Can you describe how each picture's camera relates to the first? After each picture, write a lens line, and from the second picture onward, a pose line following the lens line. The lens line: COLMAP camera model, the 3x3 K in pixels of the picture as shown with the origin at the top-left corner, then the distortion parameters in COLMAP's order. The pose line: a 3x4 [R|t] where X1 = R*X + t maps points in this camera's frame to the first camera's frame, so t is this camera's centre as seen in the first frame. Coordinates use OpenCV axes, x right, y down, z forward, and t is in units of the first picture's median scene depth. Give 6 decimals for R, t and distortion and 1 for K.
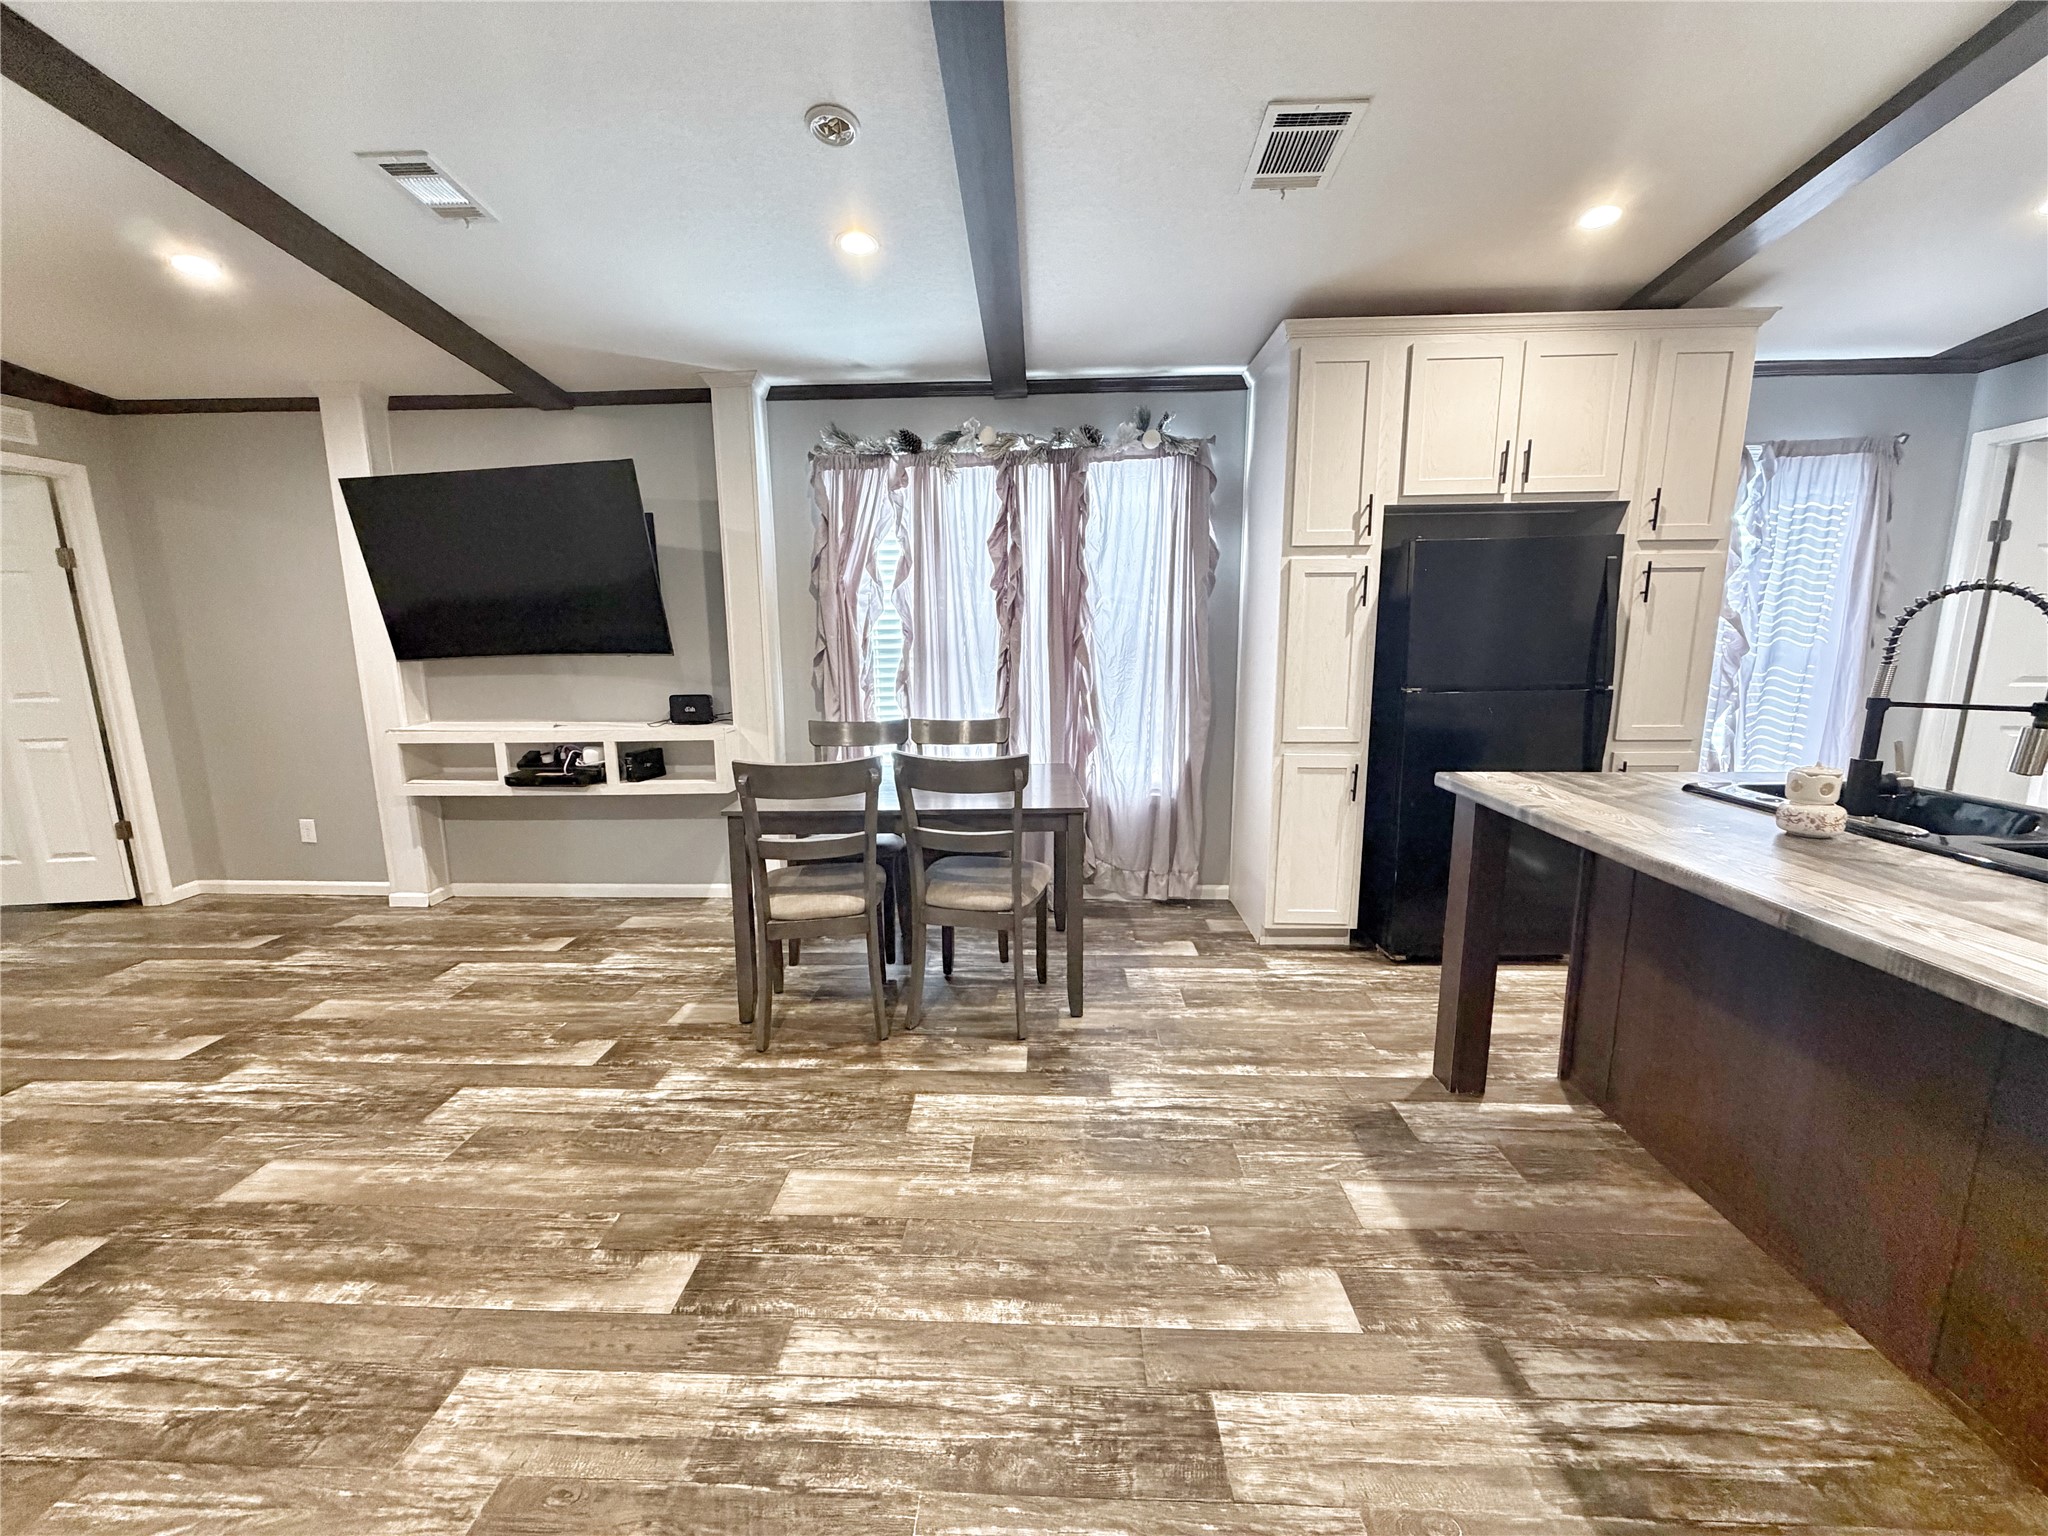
lens RADIAL K [[812.8, 0, 1019.8], [0, 812.8, 768.3], [0, 0, 1]] dist [-0.000299, -0.000058]
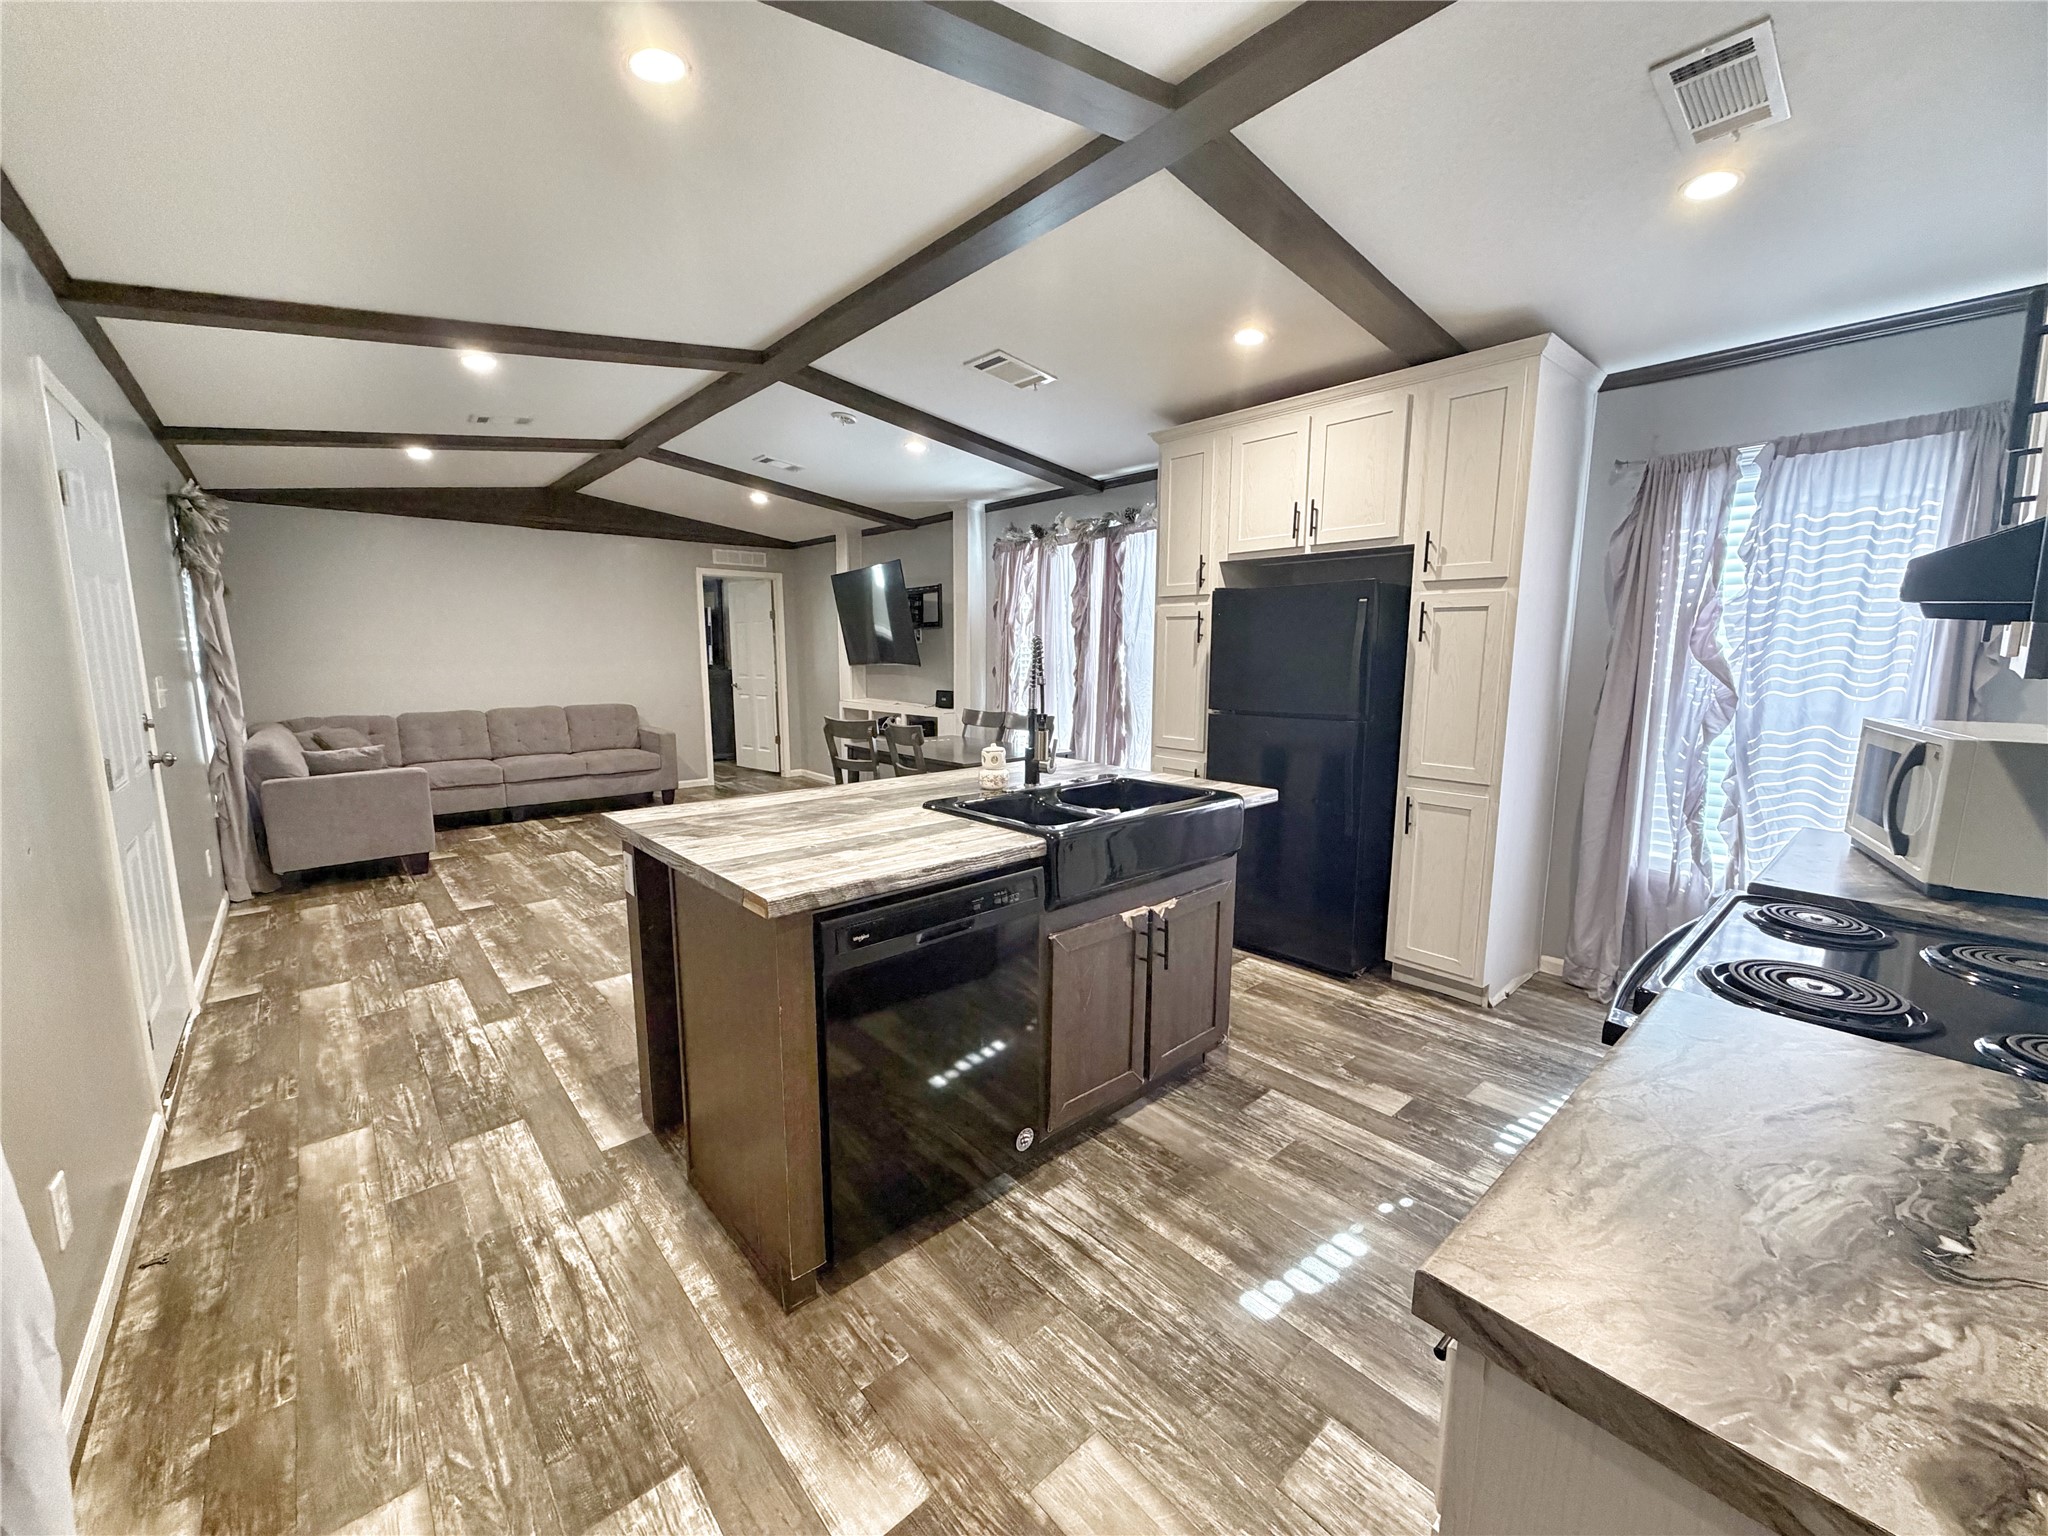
lens RADIAL K [[812.8, 0, 1019.8], [0, 812.8, 768.3], [0, 0, 1]] dist [-0.000299, -0.000058]
pose [[0.689152, 0.119436, -0.714706, 1.302262], [-0.136360, 0.990077, 0.033970, -0.013633], [0.711671, 0.074047, 0.698600, -0.068618]]
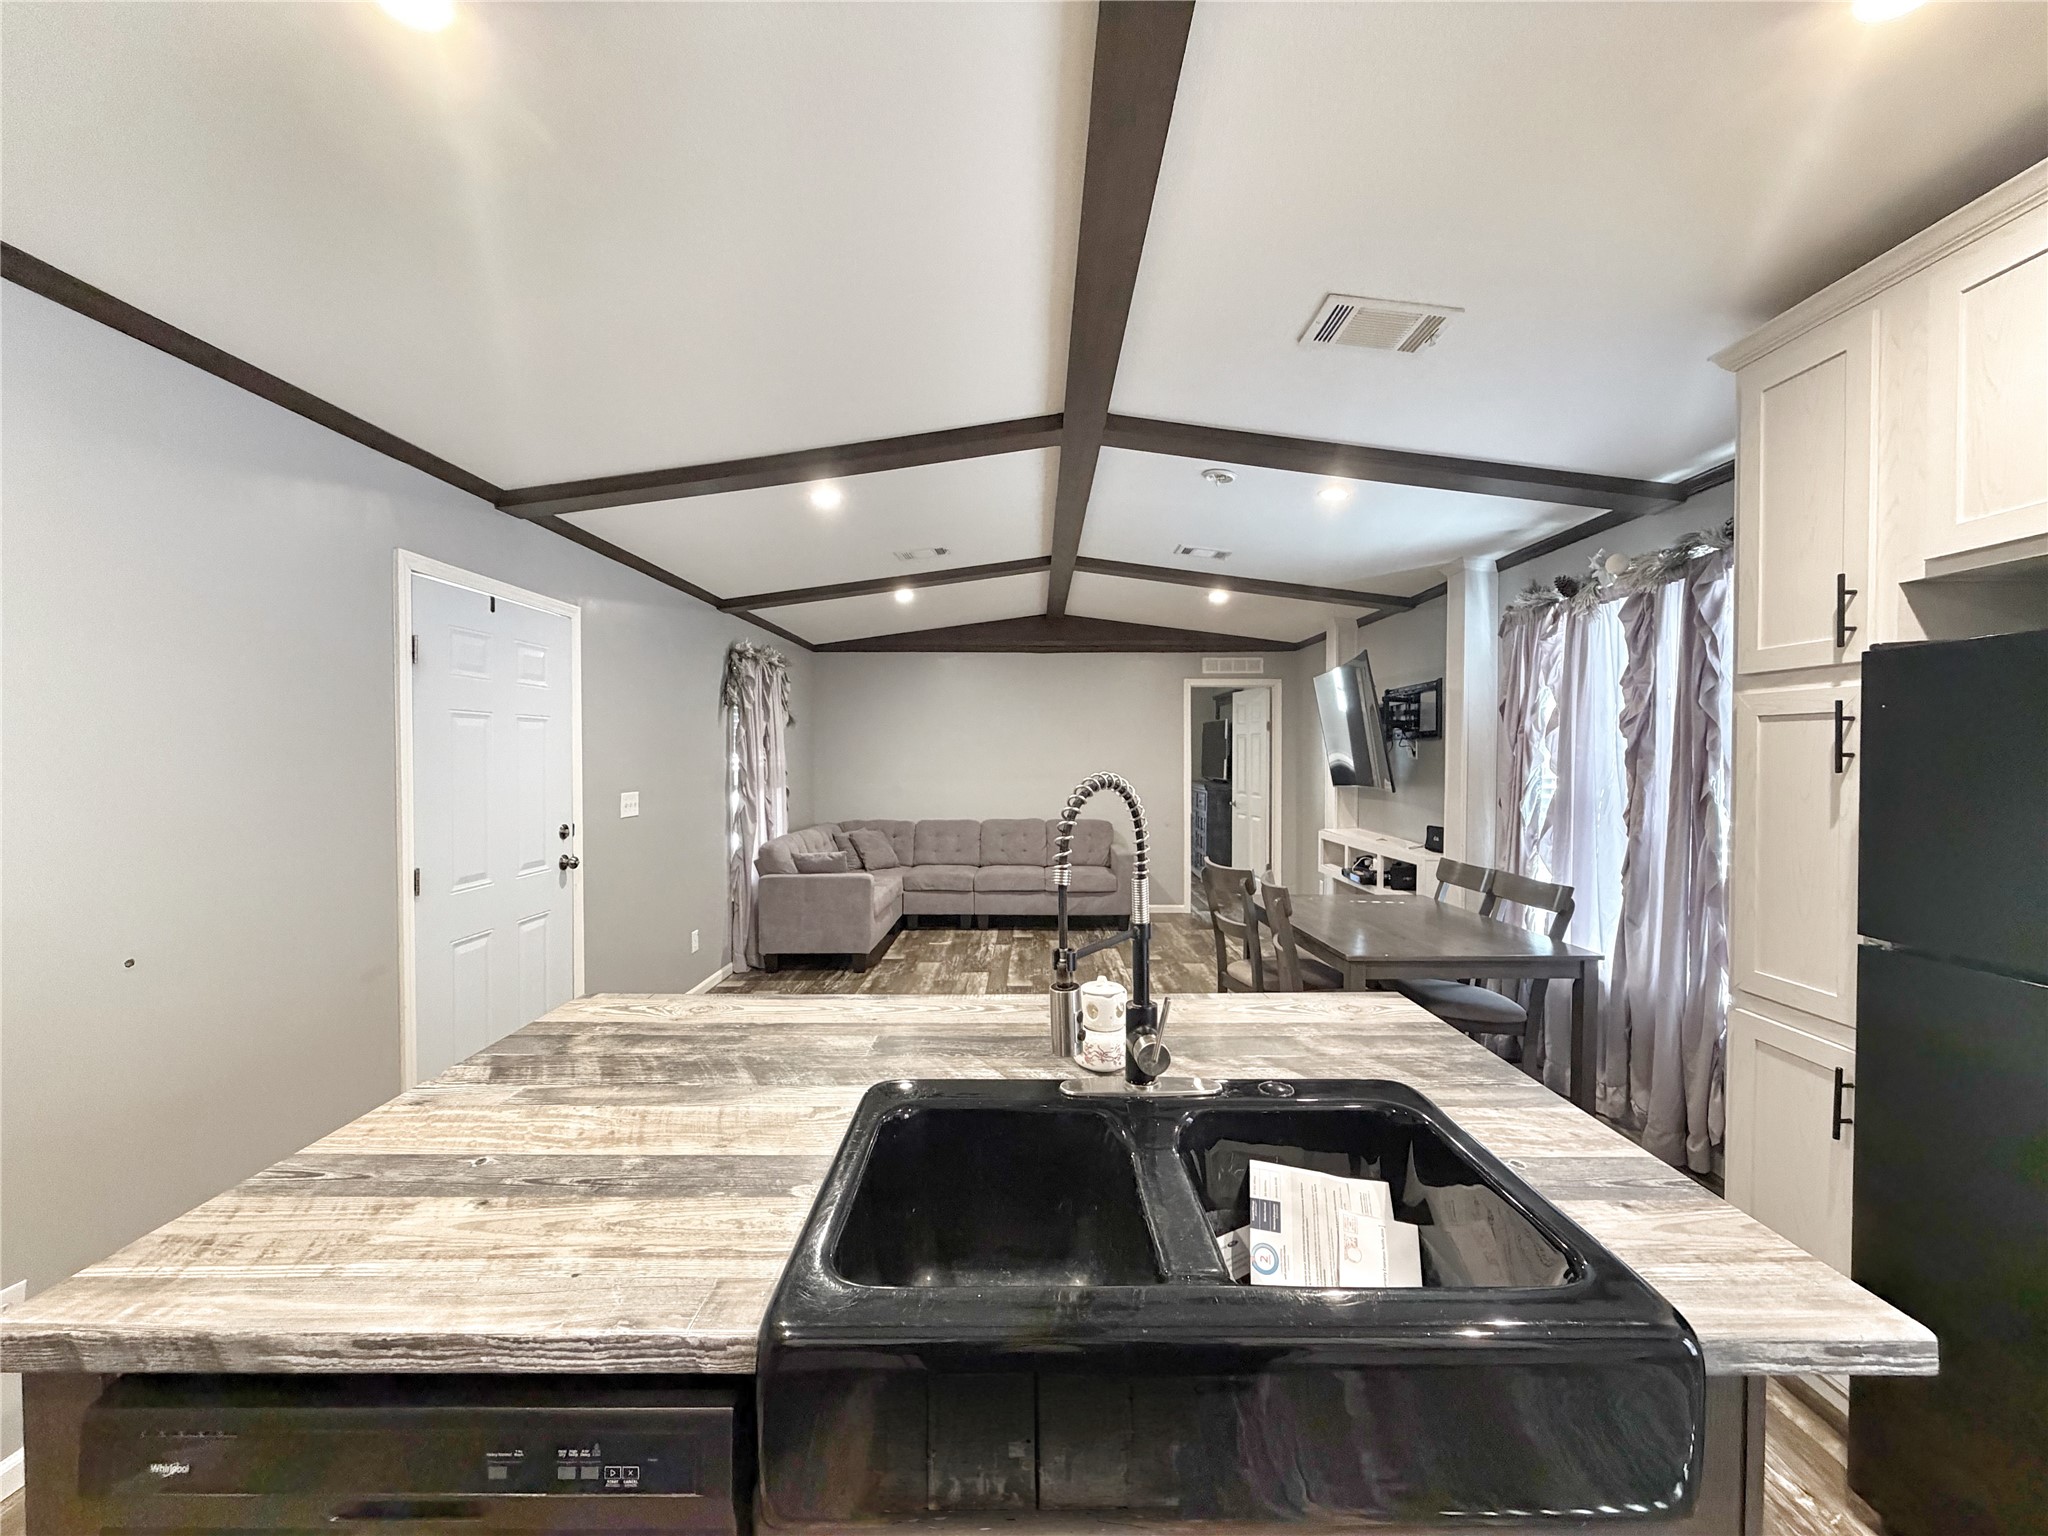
lens RADIAL K [[812.8, 0, 1019.8], [0, 812.8, 768.3], [0, 0, 1]] dist [-0.000299, -0.000058]
pose [[0.024072, 0.027198, -0.999340, 1.075185], [-0.174580, 0.984384, 0.022586, -0.133944], [0.984349, 0.173921, 0.028445, 0.501752]]
